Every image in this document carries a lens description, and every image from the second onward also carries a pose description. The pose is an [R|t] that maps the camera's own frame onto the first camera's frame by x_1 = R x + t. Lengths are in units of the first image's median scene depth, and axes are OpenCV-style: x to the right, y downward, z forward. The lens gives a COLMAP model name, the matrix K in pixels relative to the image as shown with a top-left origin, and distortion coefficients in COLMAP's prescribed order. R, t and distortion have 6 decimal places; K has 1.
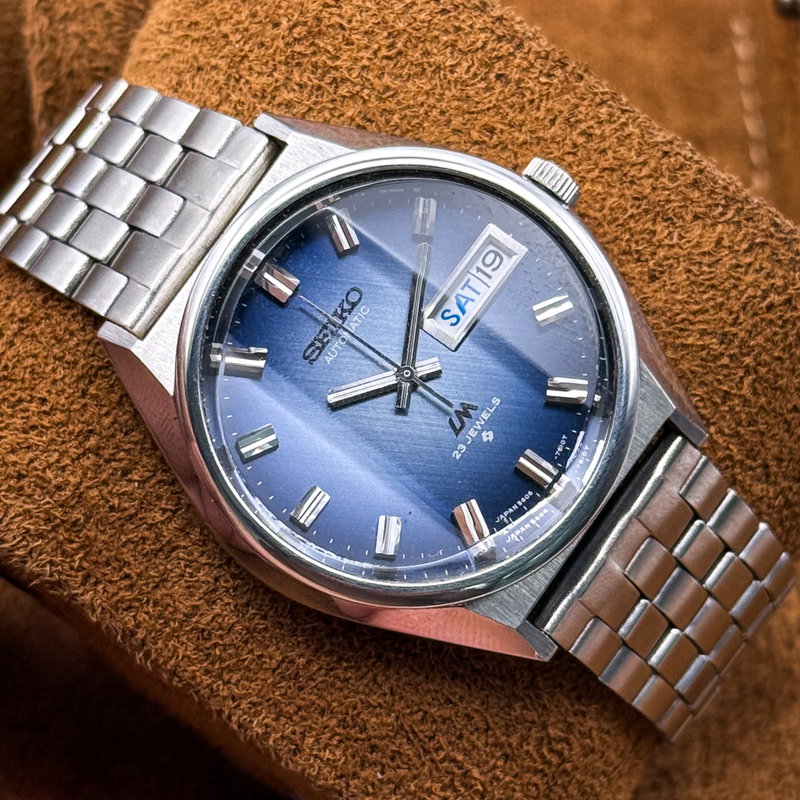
lens RADIAL K [[2836.6, 0, 399.5], [0, 2836.6, 443.4], [0, 0, 1]] dist [-0.006772, 4.174837]
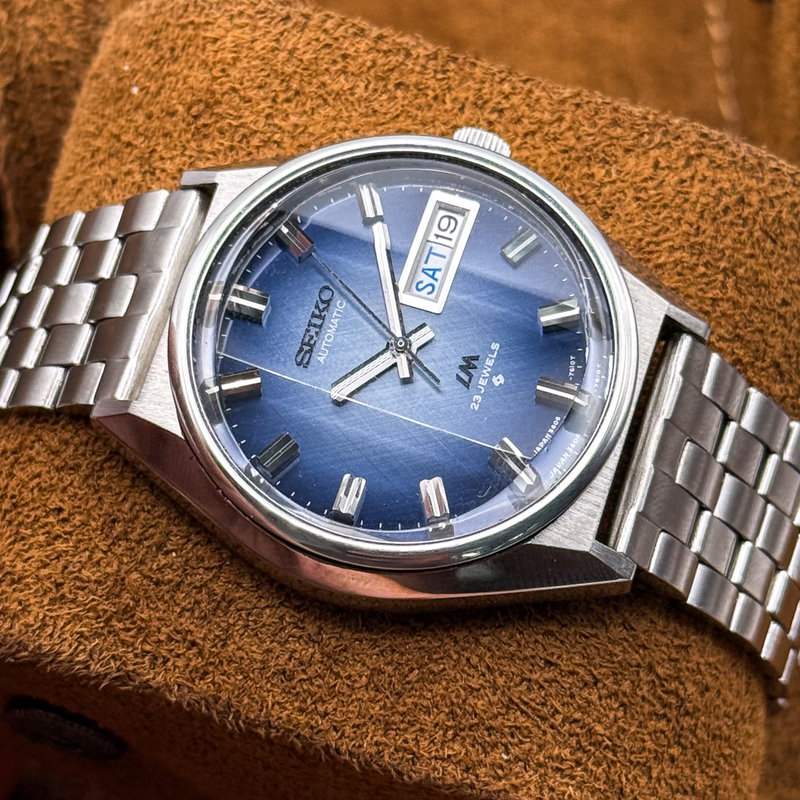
lens RADIAL K [[2836.6, 0, 399.5], [0, 2836.6, 443.4], [0, 0, 1]] dist [-0.006772, 4.174837]
pose [[0.949997, -0.307642, 0.053505, -0.058338], [0.311830, 0.925668, -0.214246, 0.208471], [0.016383, 0.220218, 0.975313, 0.039024]]
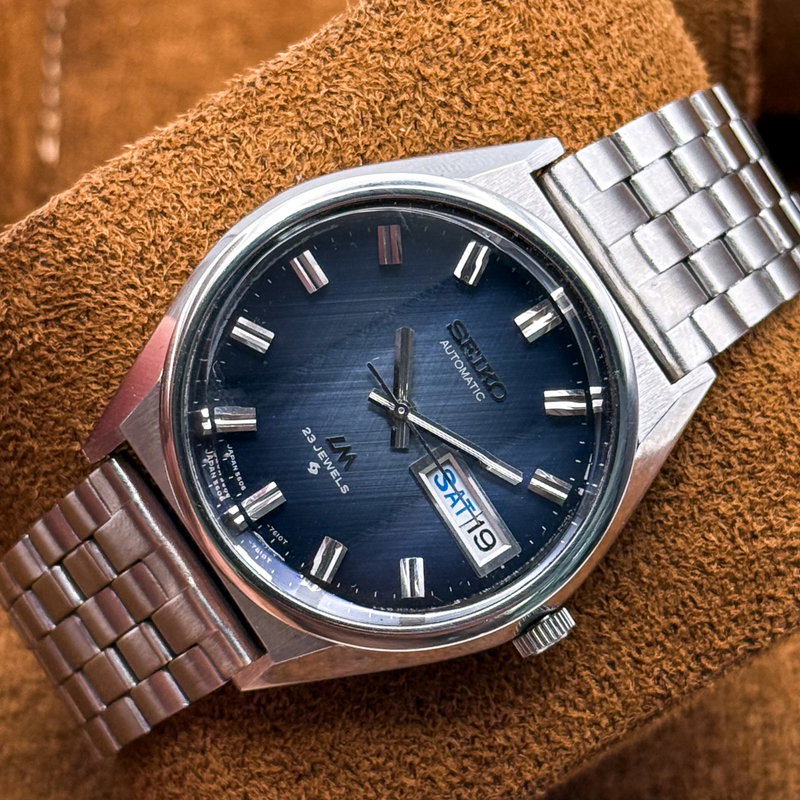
lens RADIAL K [[2836.6, 0, 399.5], [0, 2836.6, 443.4], [0, 0, 1]] dist [-0.006772, 4.174837]
pose [[-0.351045, 0.932381, -0.086212, 0.092826], [-0.931014, -0.337736, 0.138375, -0.155339], [0.099901, 0.128840, 0.986620, 0.037940]]
